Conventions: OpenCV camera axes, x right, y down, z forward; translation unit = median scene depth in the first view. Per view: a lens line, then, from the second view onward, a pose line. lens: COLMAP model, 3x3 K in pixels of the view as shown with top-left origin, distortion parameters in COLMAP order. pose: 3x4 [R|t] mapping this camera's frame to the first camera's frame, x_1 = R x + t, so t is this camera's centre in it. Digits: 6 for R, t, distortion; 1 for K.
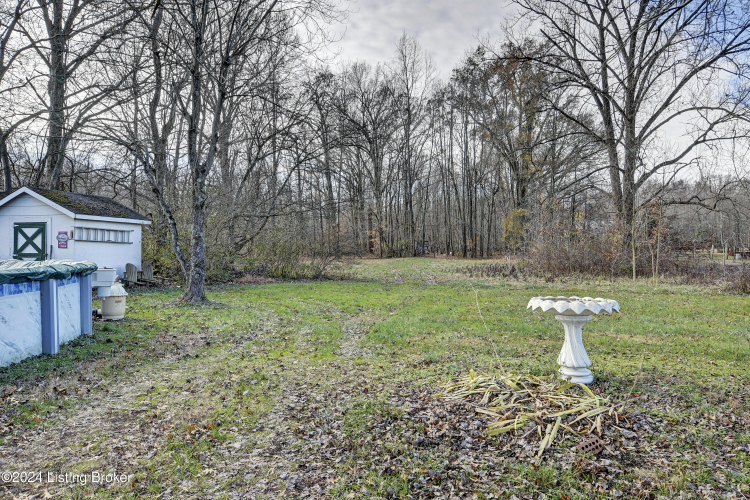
lens RADIAL K [[517.3, 0, 375.3], [0, 517.3, 249.5], [0, 0, 1]] dist [-0.001212, -0.001111]
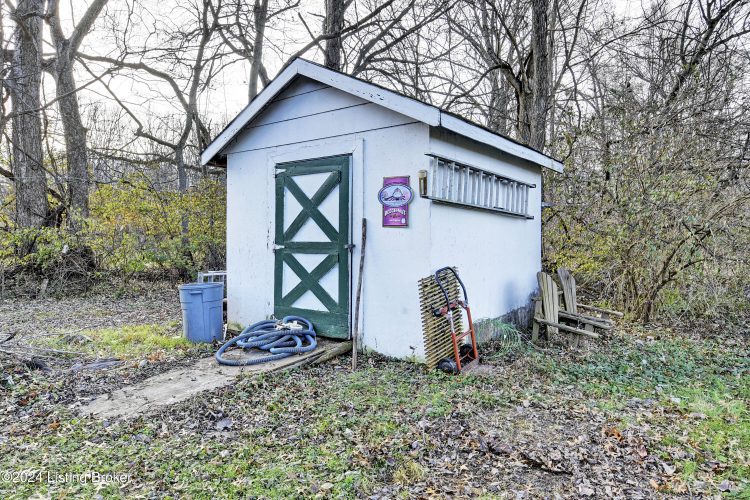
lens RADIAL K [[517.3, 0, 374.9], [0, 517.3, 250.9], [0, 0, 1]] dist [-0.001212, -0.001111]
pose [[0.906044, 0.006024, -0.423140, -0.471457], [-0.006096, 0.999981, 0.001183, 0.012731], [0.423139, 0.001508, 0.906064, 0.686227]]
